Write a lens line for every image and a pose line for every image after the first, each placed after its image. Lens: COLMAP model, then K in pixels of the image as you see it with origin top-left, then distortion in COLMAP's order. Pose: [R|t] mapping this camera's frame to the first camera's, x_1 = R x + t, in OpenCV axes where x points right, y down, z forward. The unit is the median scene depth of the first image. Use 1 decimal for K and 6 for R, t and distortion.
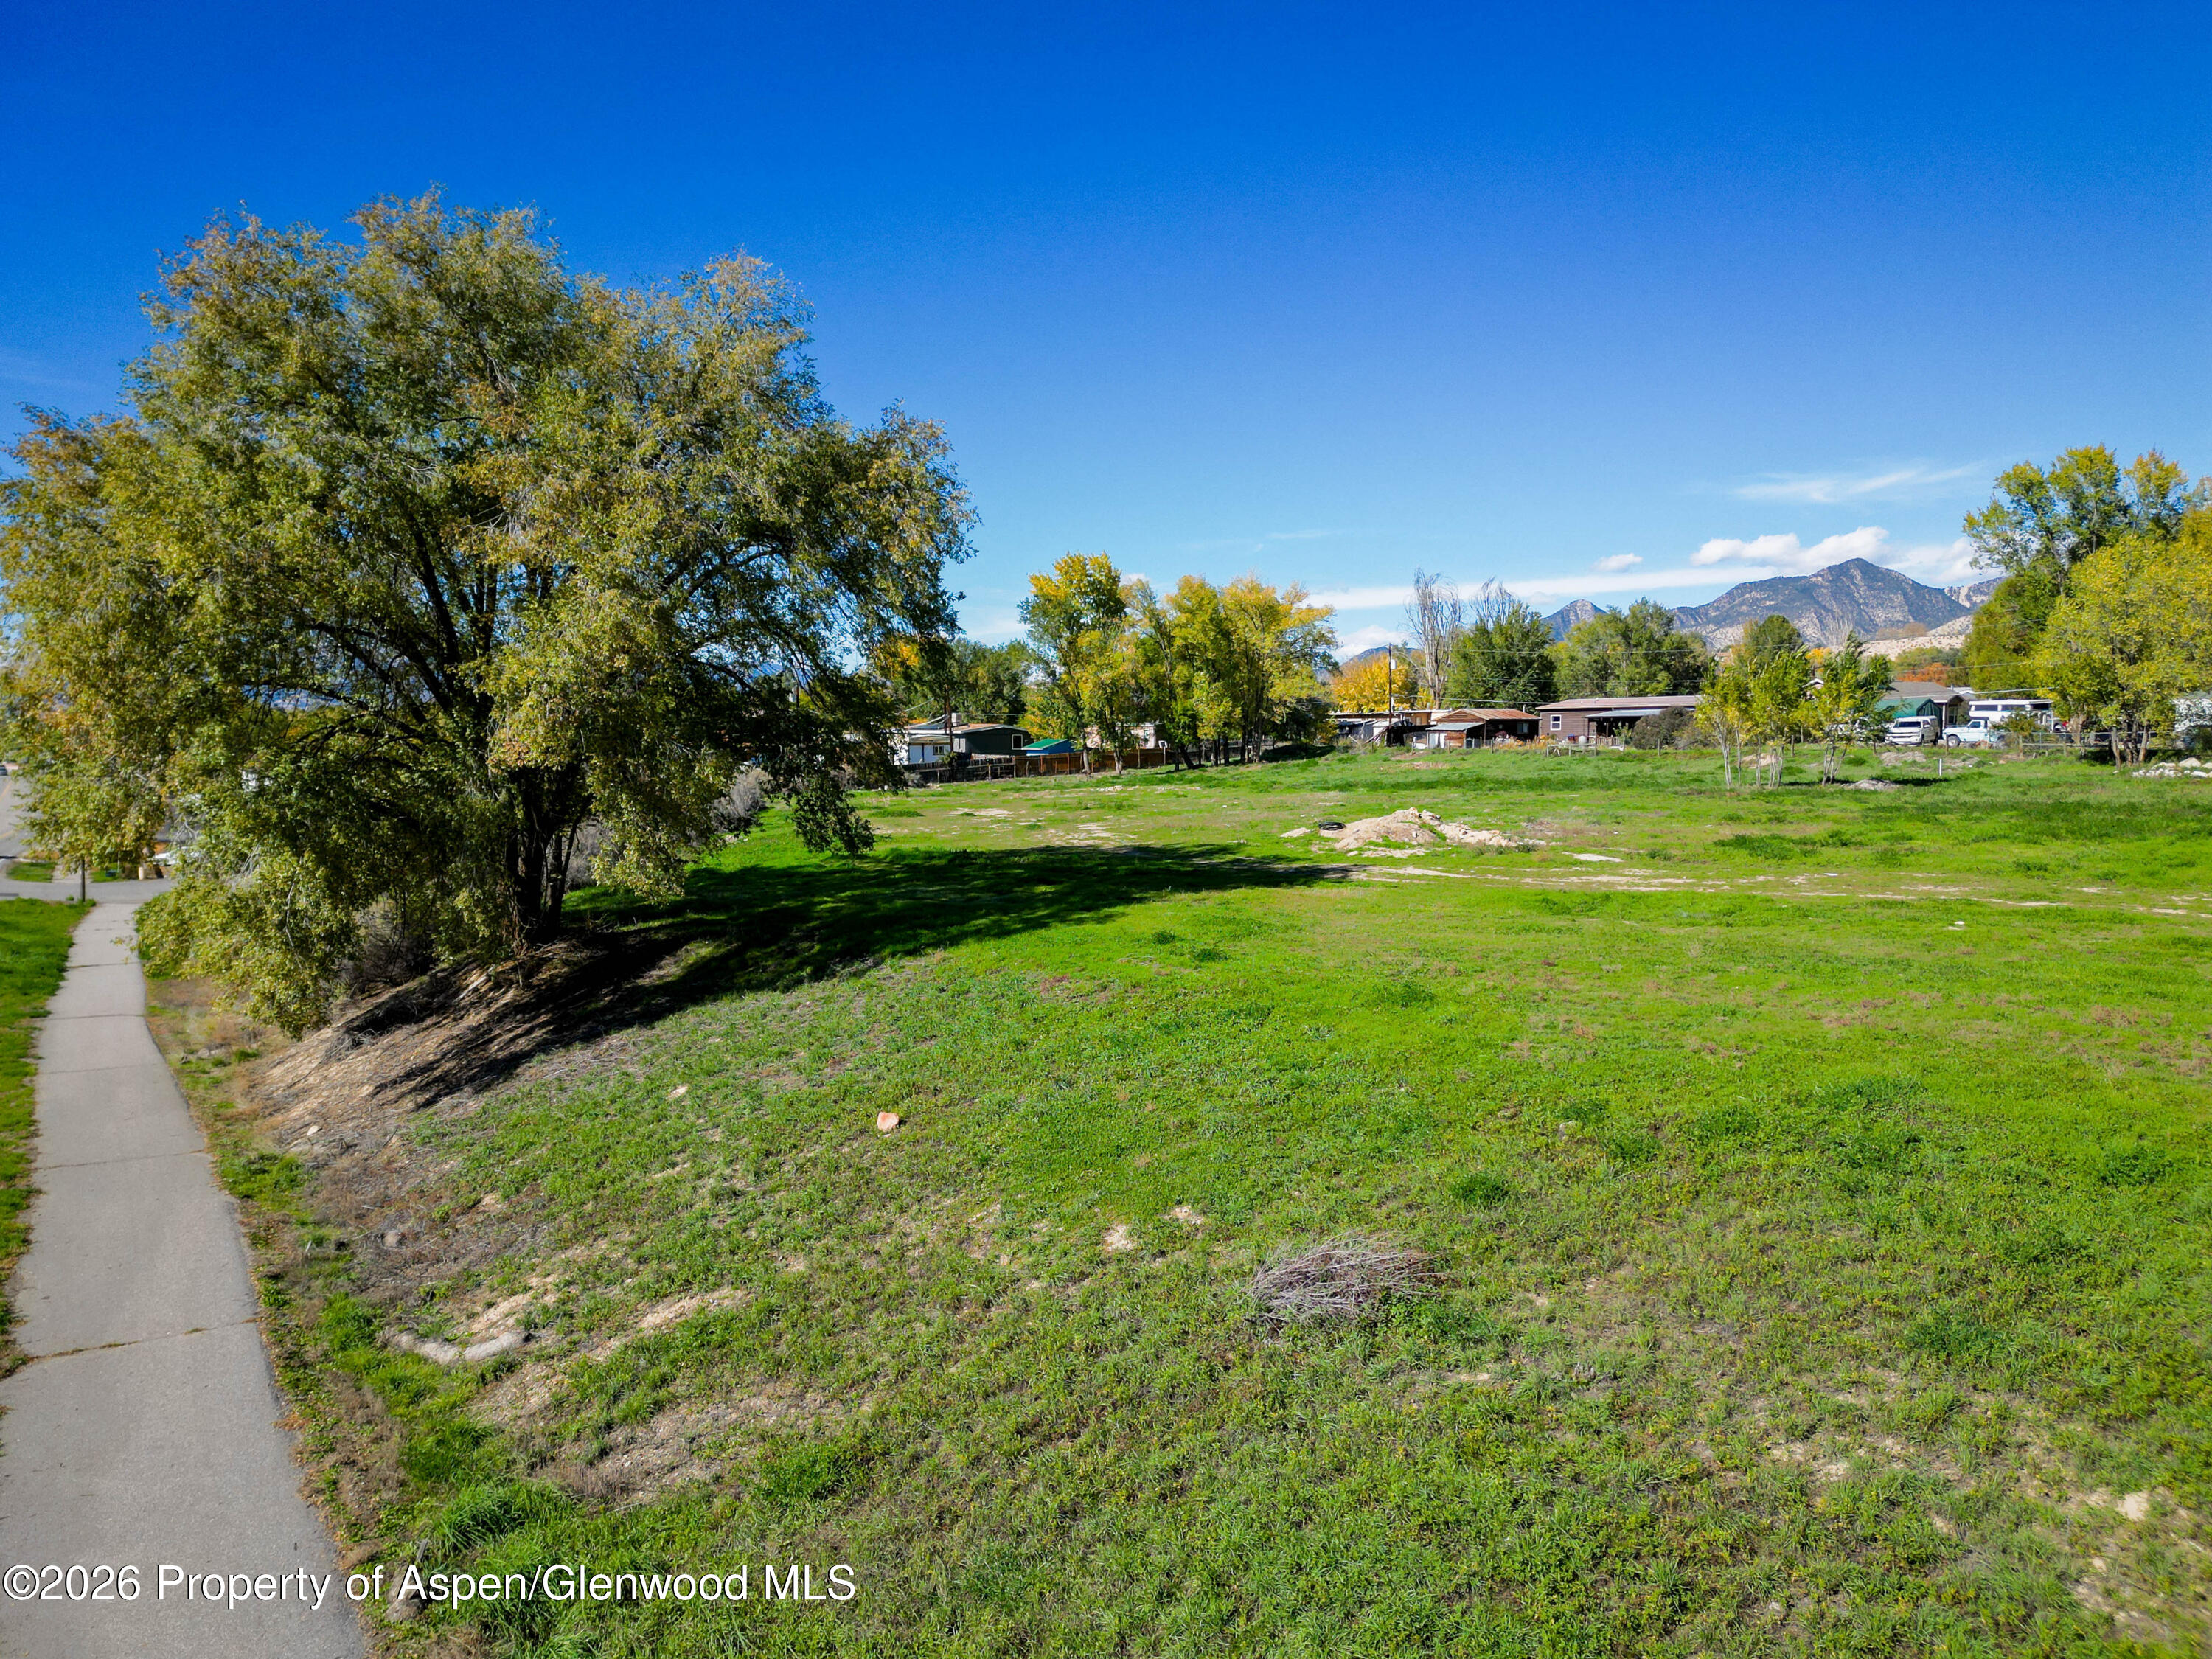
lens RADIAL K [[1536.3, 0, 1097.7], [0, 1536.3, 859.0], [0, 0, 1]] dist [0.098630, -0.104974]
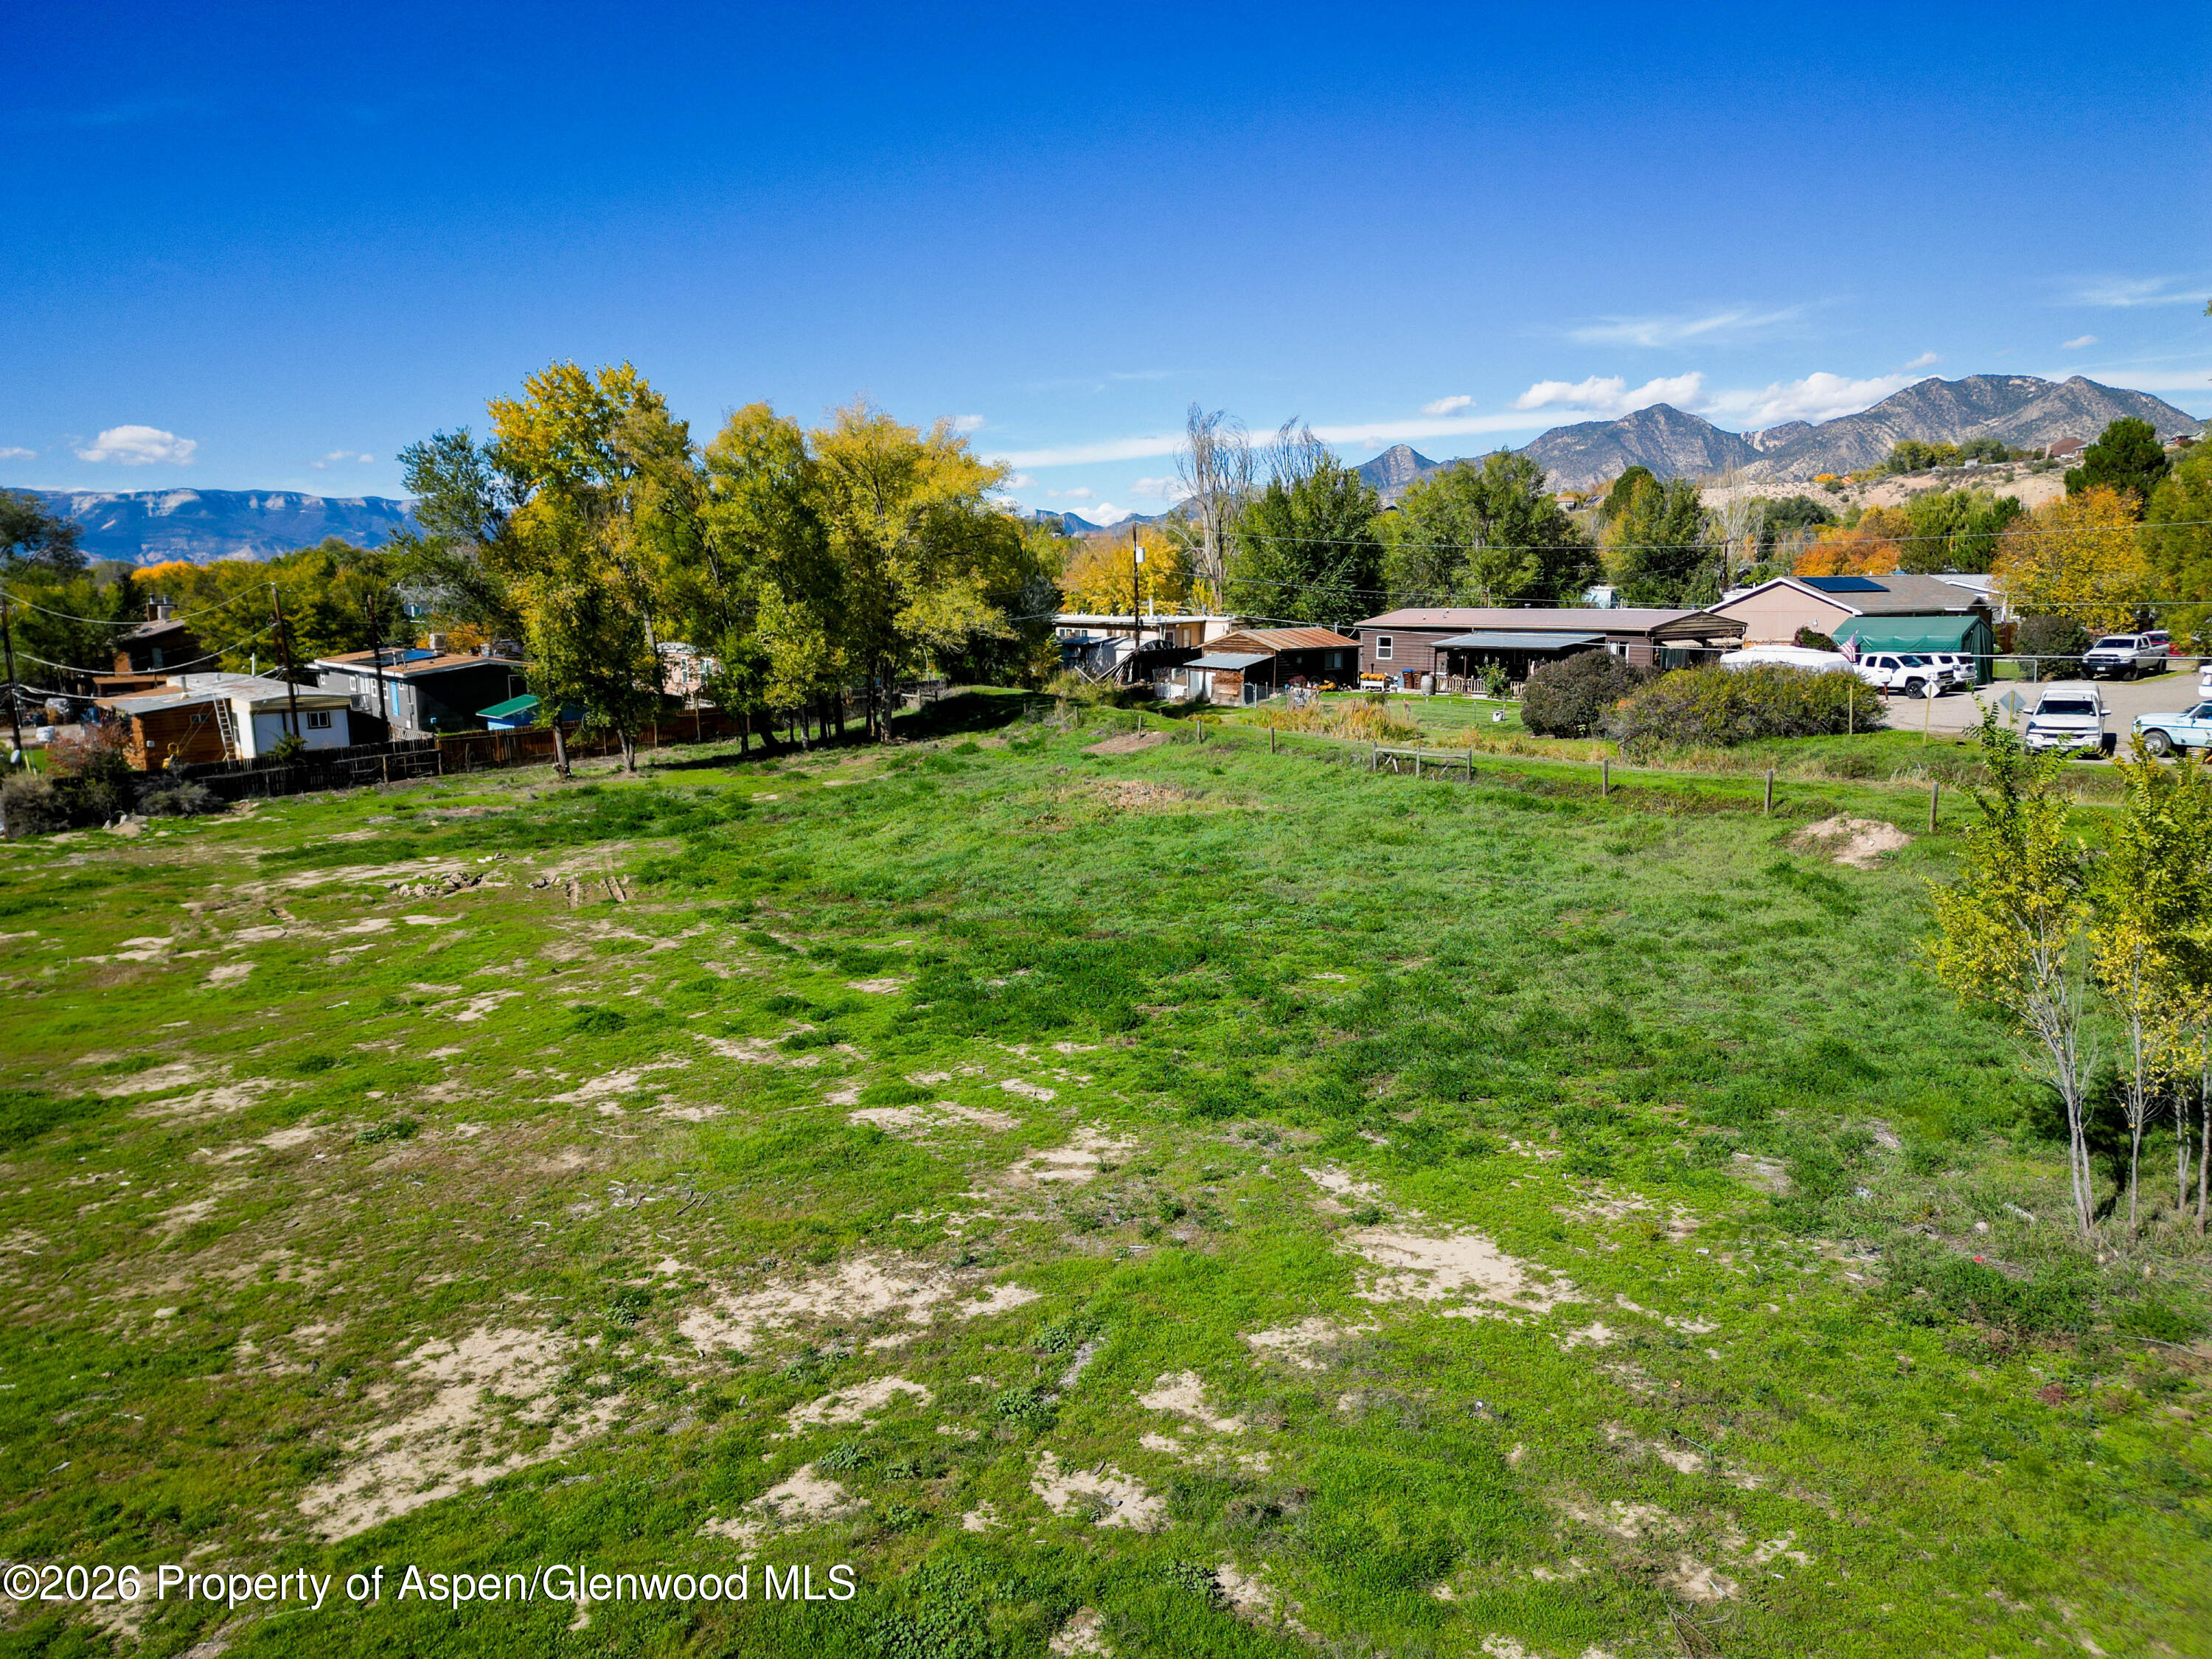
lens RADIAL K [[1536.3, 0, 1097.7], [0, 1536.3, 859.0], [0, 0, 1]] dist [0.098630, -0.104974]
pose [[0.994037, -0.029224, 0.105059, 0.100372], [0.019212, 0.995284, 0.095081, -0.059523], [-0.107342, -0.092495, 0.989910, 0.345727]]
